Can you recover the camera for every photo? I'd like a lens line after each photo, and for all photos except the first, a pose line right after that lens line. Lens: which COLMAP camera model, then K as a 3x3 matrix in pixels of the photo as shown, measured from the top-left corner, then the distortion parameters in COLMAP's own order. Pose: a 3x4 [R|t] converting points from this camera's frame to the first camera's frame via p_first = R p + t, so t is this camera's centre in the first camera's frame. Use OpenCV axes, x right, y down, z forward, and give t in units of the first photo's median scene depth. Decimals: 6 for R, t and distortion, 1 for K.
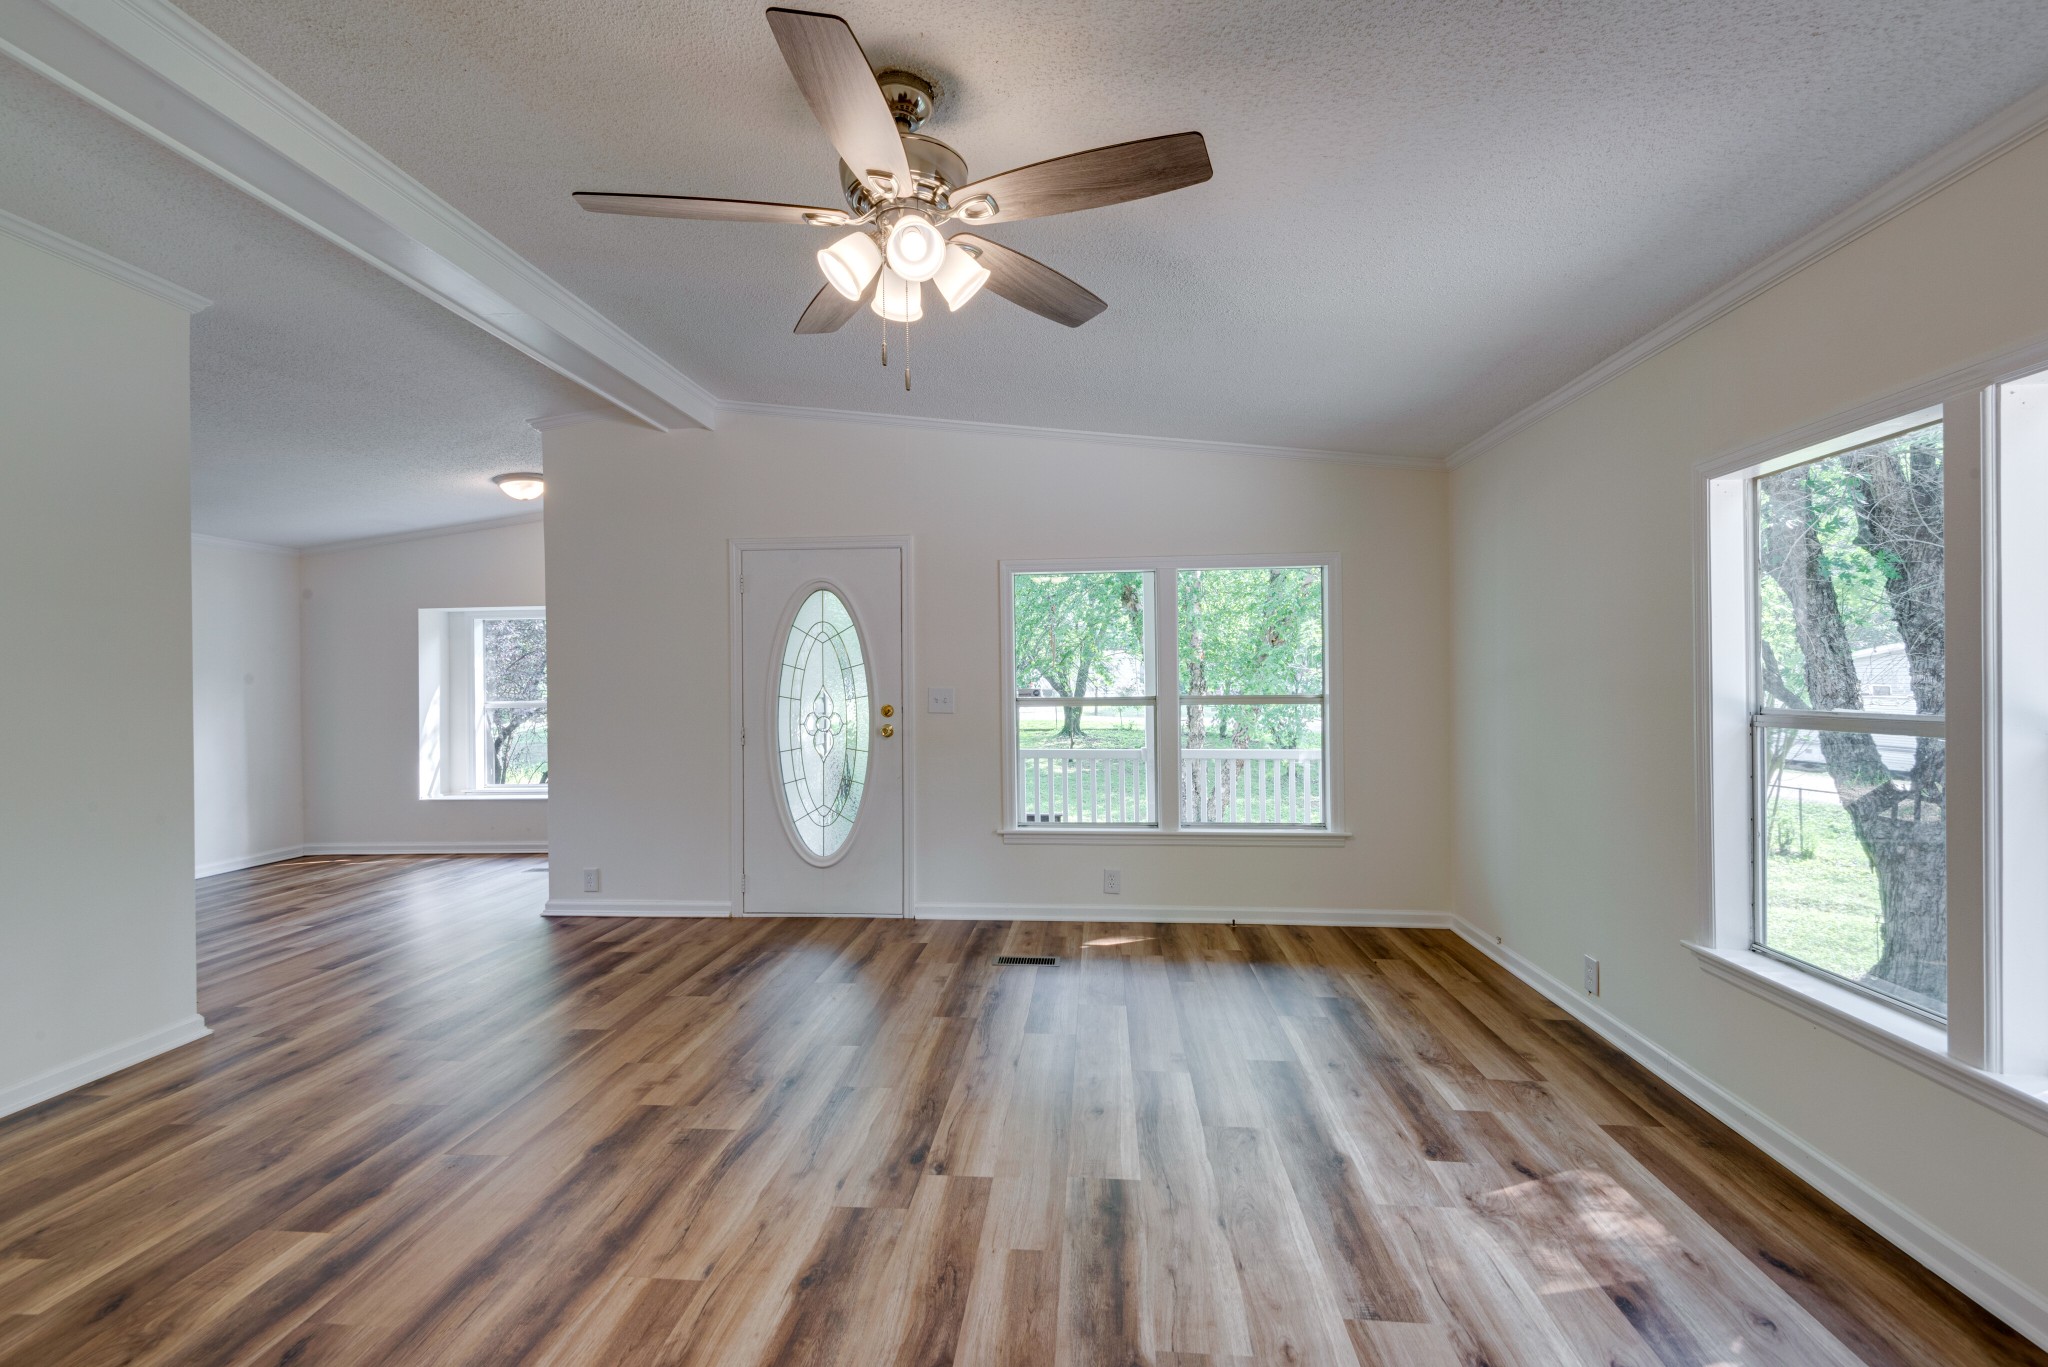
lens RADIAL K [[925.1, 0, 1015.1], [0, 925.1, 683.7], [0, 0, 1]] dist [0.033934, -0.022028]
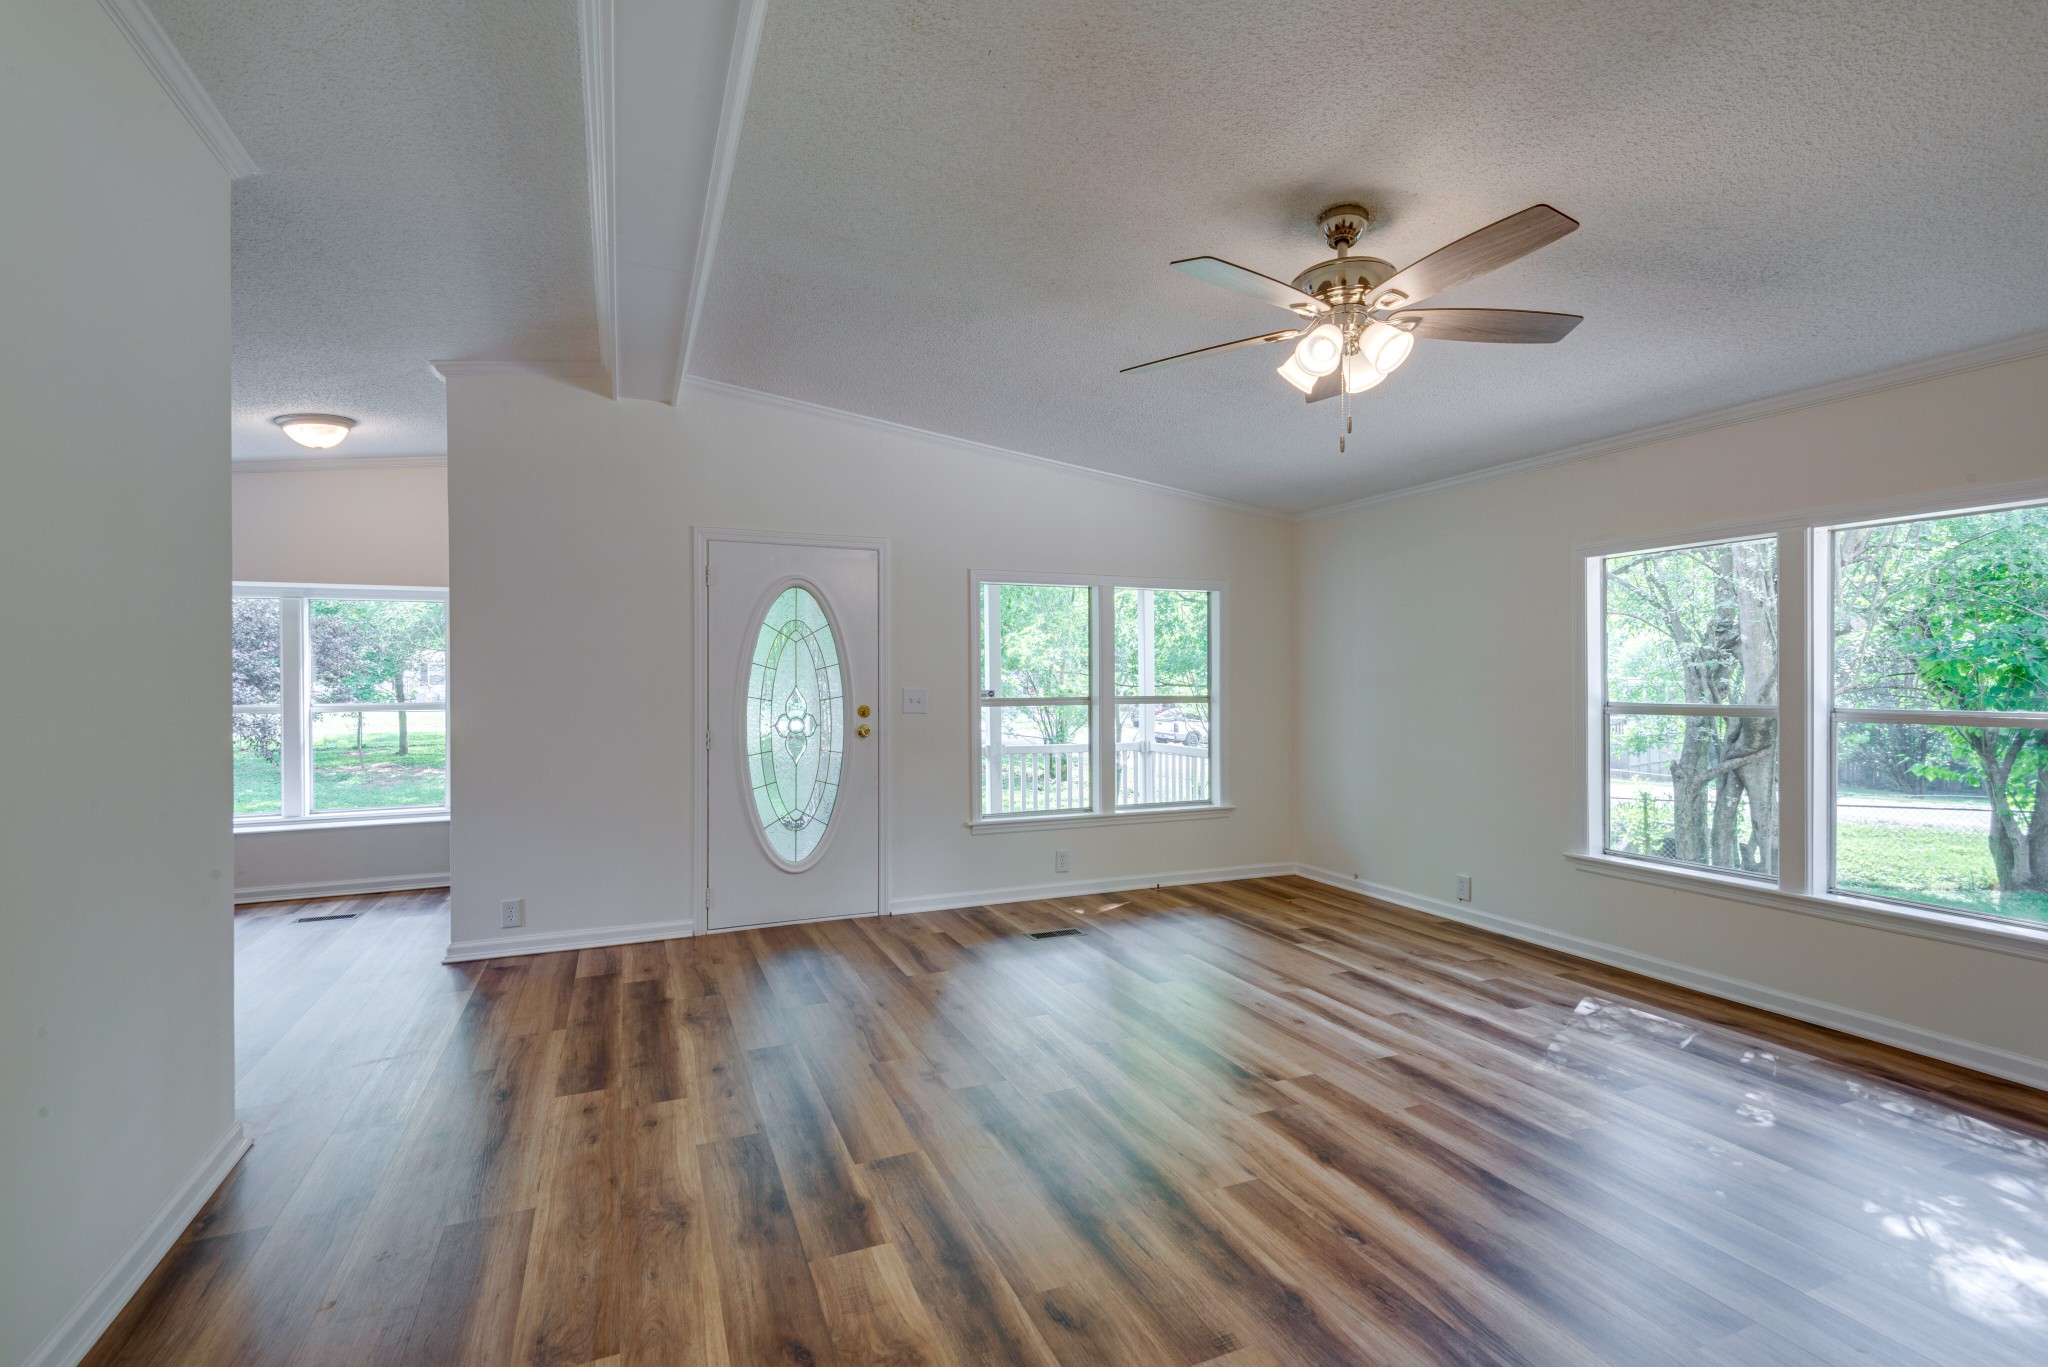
lens RADIAL K [[925.1, 0, 1015.1], [0, 925.1, 683.7], [0, 0, 1]] dist [0.033934, -0.022028]
pose [[0.882308, 0.007107, 0.470619, -0.562319], [-0.004943, 0.999971, -0.005835, 0.005637], [-0.470647, 0.002822, 0.882317, 0.042292]]
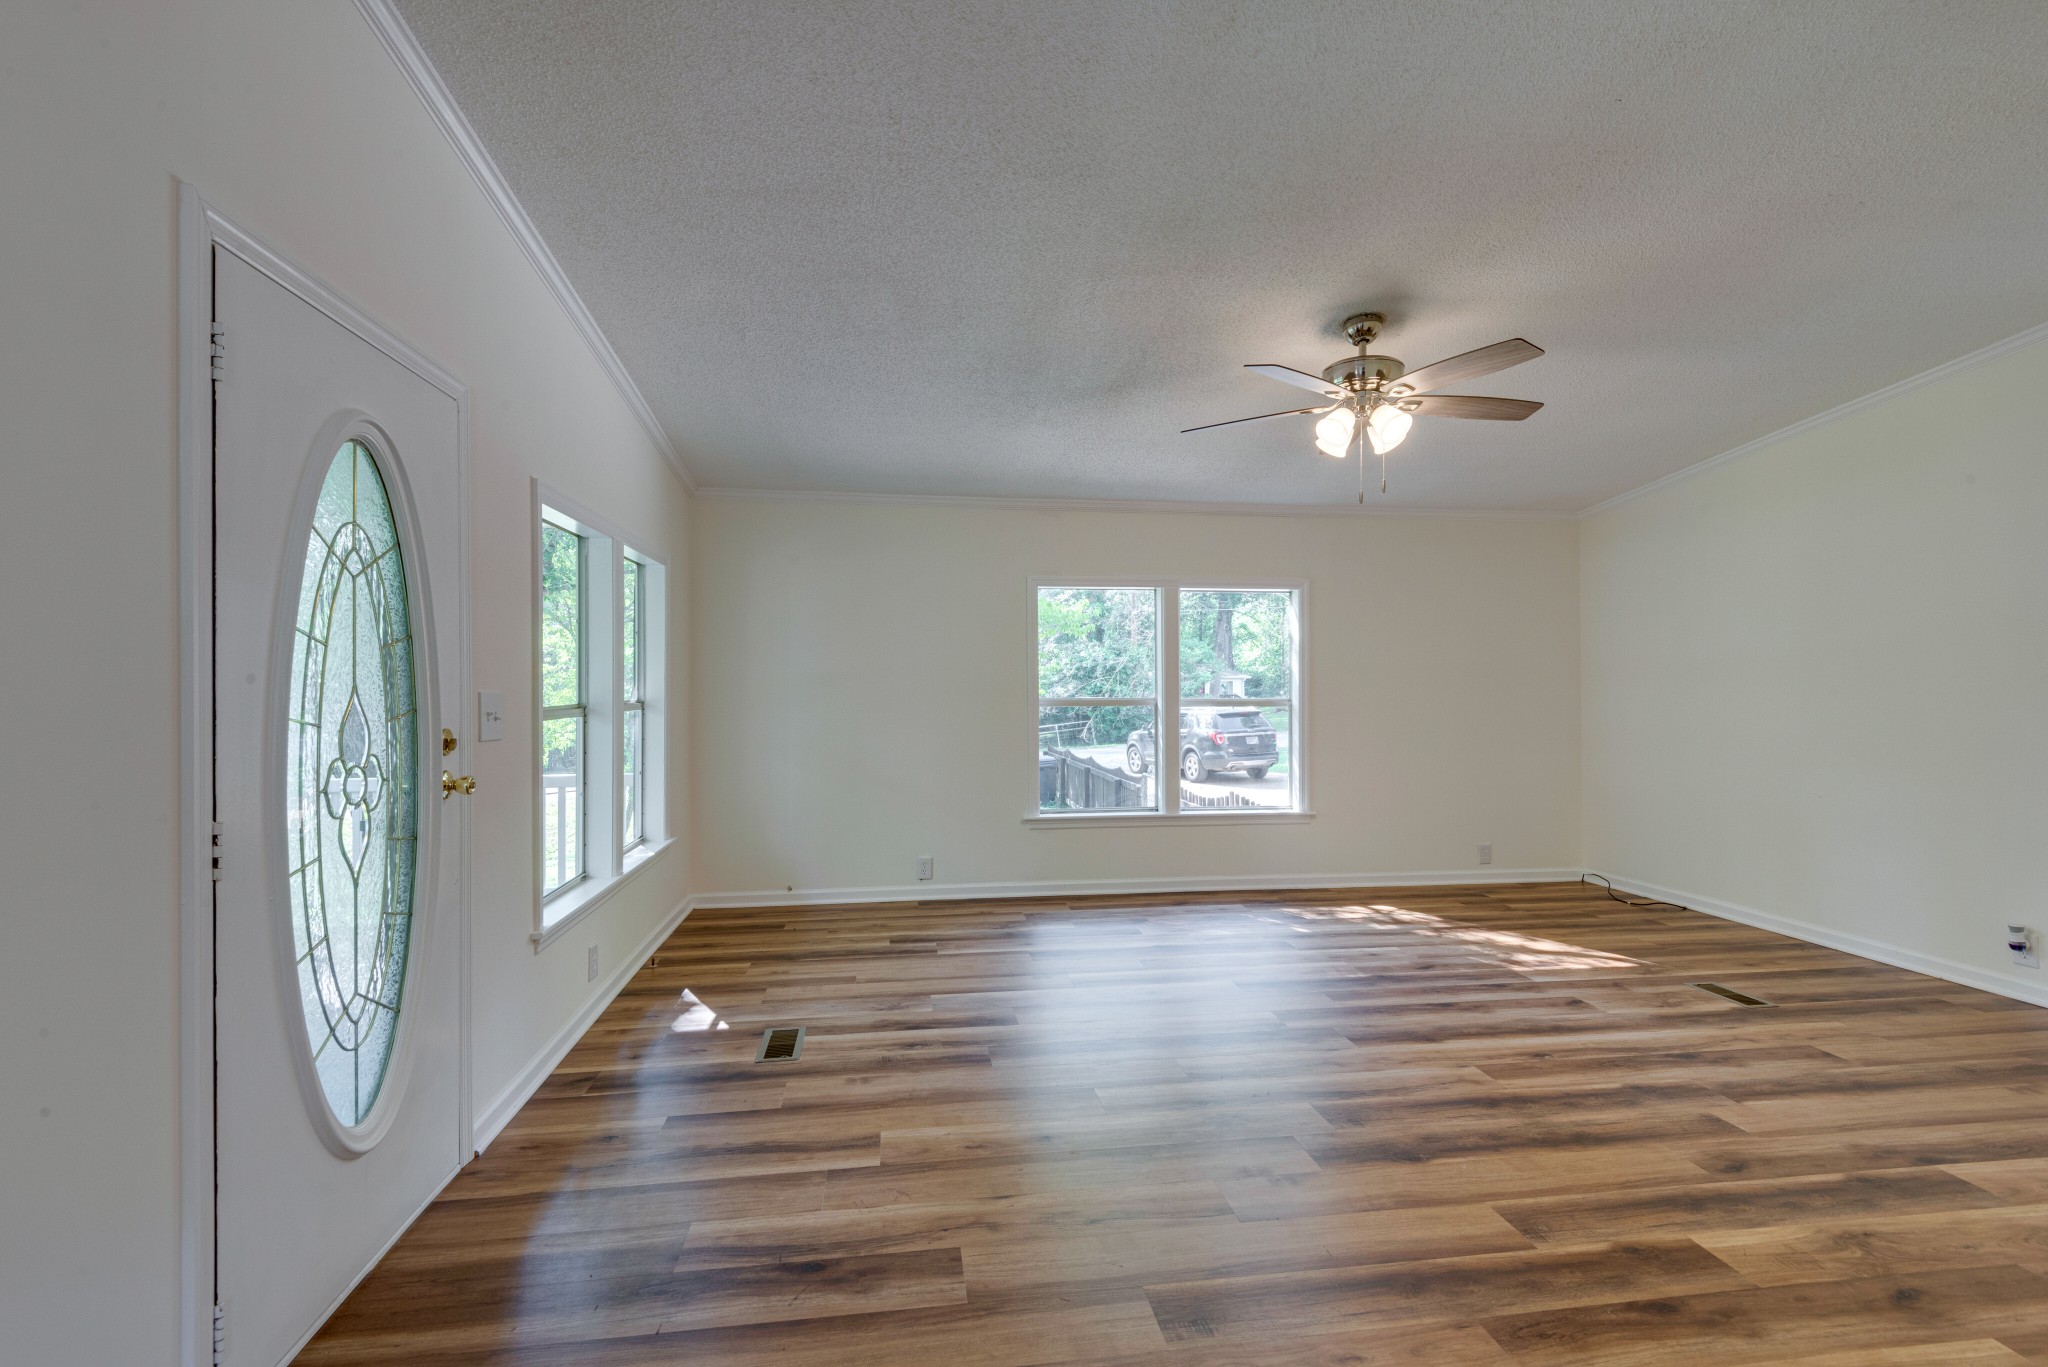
lens RADIAL K [[925.1, 0, 1015.1], [0, 925.1, 683.7], [0, 0, 1]] dist [0.033934, -0.022028]
pose [[-0.225391, 0.007579, 0.974239, -0.801457], [0.006101, 0.999961, -0.006368, 0.004419], [-0.974249, 0.004508, -0.225428, 0.995917]]
